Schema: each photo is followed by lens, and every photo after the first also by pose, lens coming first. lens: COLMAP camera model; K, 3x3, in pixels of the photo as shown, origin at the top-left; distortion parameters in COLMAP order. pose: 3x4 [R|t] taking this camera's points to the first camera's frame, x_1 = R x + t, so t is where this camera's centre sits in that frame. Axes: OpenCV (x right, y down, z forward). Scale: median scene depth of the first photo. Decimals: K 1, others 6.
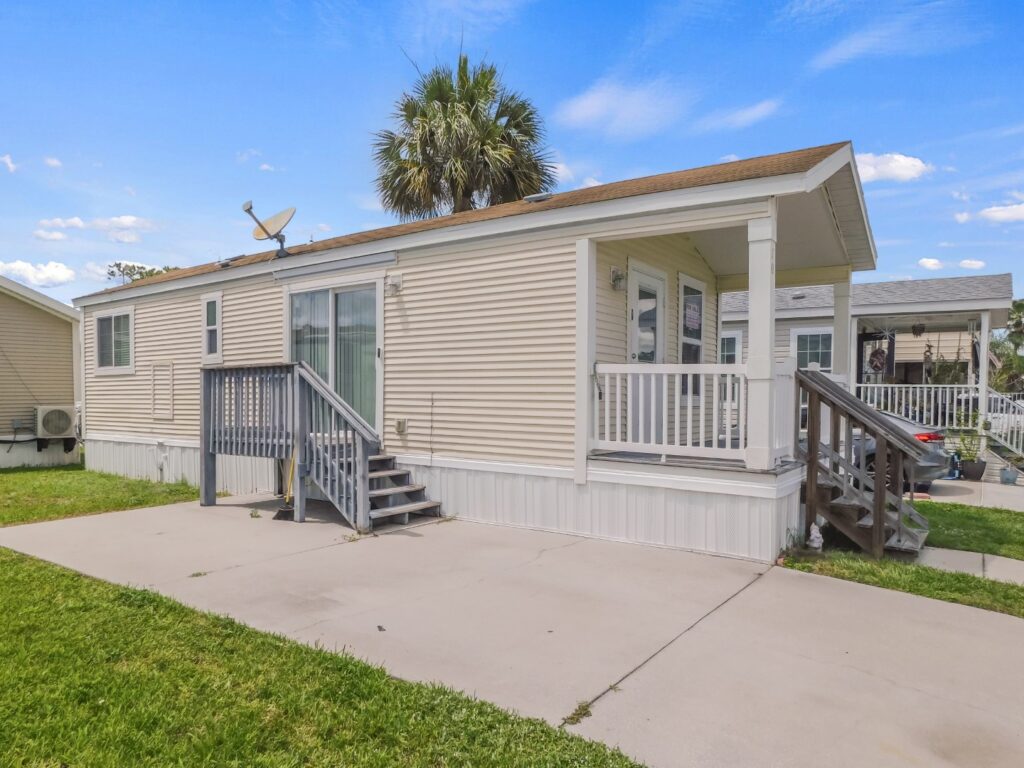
lens RADIAL K [[699.0, 0, 516.9], [0, 699.0, 423.5], [0, 0, 1]] dist [-0.065529, 0.056659]
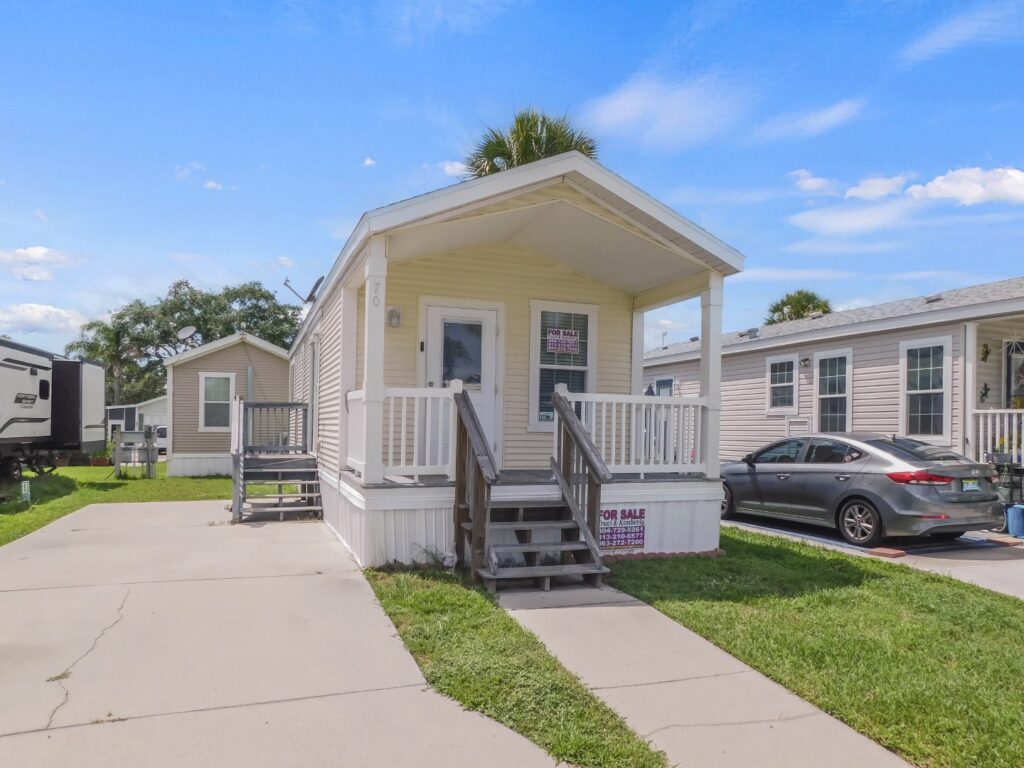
lens RADIAL K [[730.4, 0, 517.3], [0, 730.4, 425.3], [0, 0, 1]] dist [-0.066825, 0.053727]
pose [[0.826732, 0.000884, -0.562596, 0.846122], [-0.029005, 0.998736, -0.041054, 0.010164], [0.561848, 0.050259, 0.825712, 0.124315]]
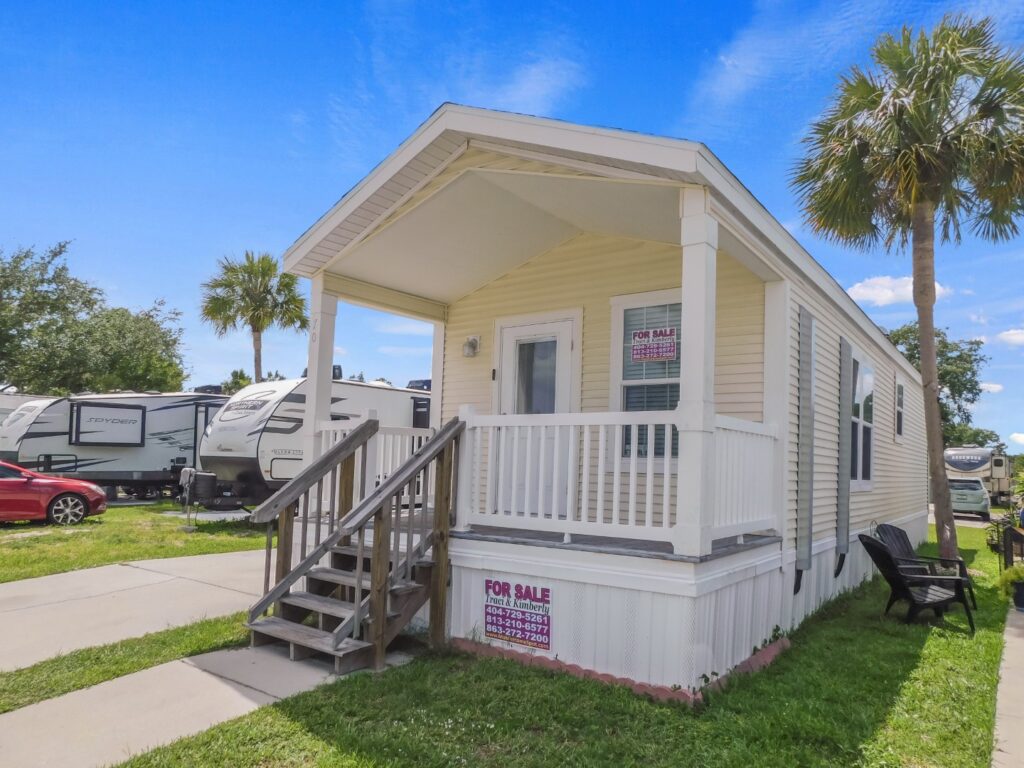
lens RADIAL K [[699.0, 0, 516.9], [0, 699.0, 423.5], [0, 0, 1]] dist [-0.065529, 0.056659]
pose [[-0.022062, -0.065777, -0.997590, 1.035377], [-0.063992, 0.995880, -0.064249, -0.022752], [0.997707, 0.062420, -0.026180, 0.958350]]
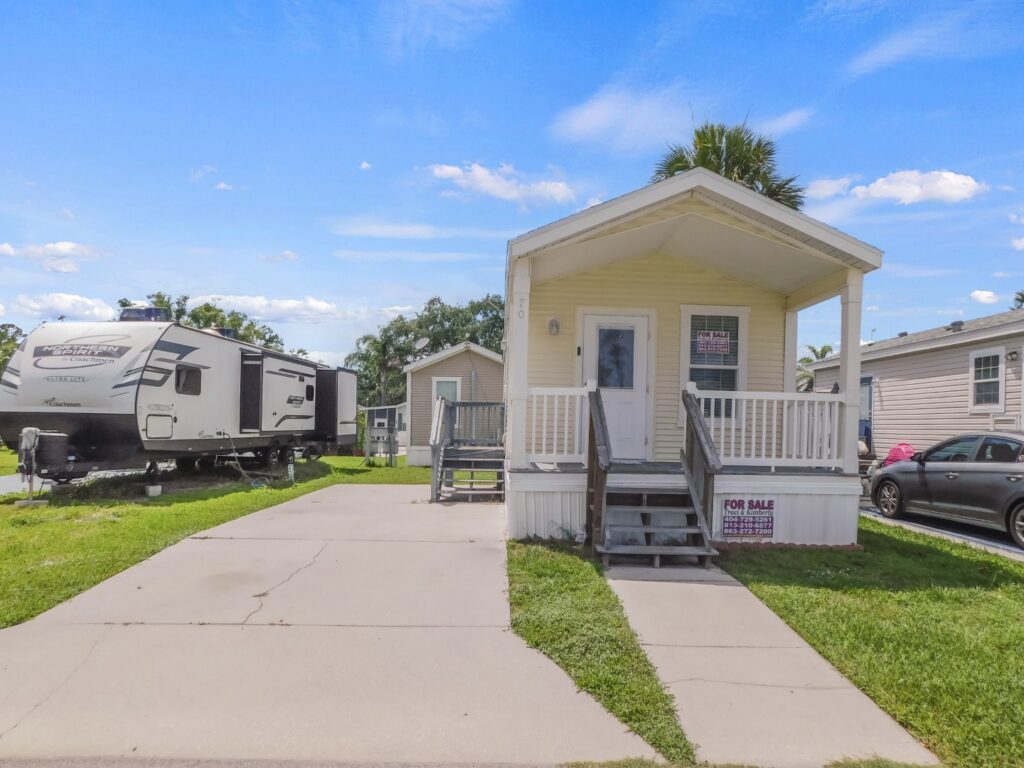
lens RADIAL K [[699.0, 0, 516.9], [0, 699.0, 423.5], [0, 0, 1]] dist [-0.065529, 0.056659]
pose [[0.599415, 0.002754, -0.800434, 0.992453], [-0.045846, 0.998471, -0.030897, 0.015377], [0.799125, 0.055217, 0.598624, 0.152476]]
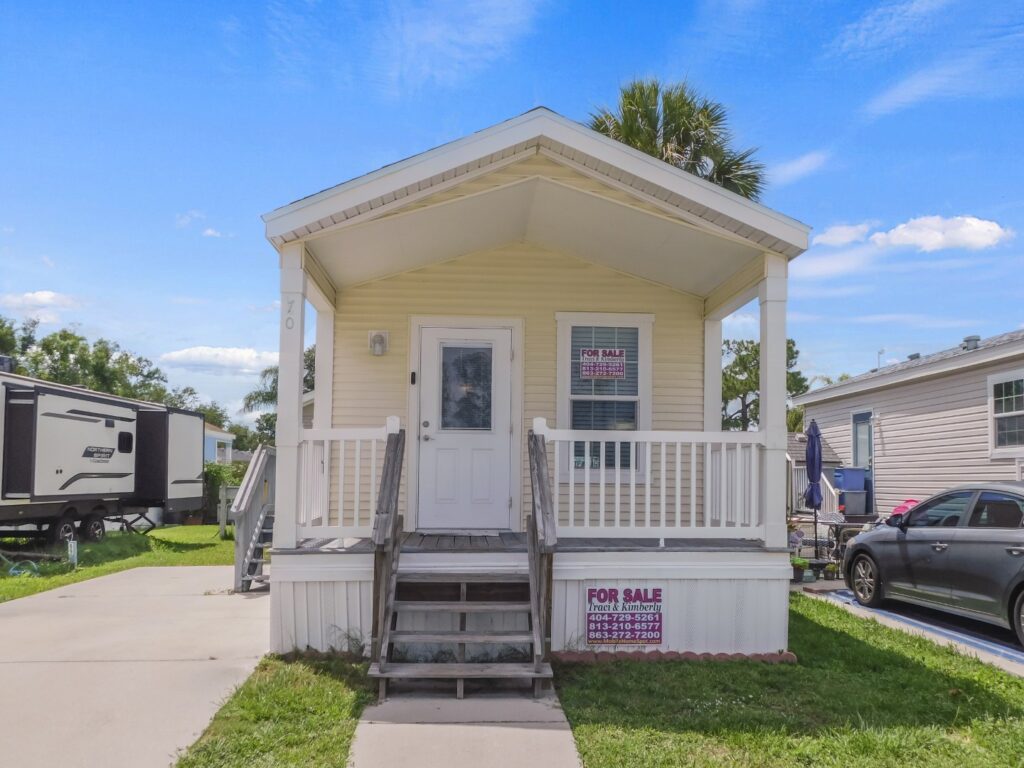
lens RADIAL K [[862.7, 0, 517.3], [0, 862.7, 435.1], [0, 0, 1]] dist [0.009302, 0.007573]
pose [[0.628374, -0.044778, -0.776622, 0.993797], [-0.031281, 0.996080, -0.082741, 0.003110], [0.777282, 0.076286, 0.624510, 0.378363]]
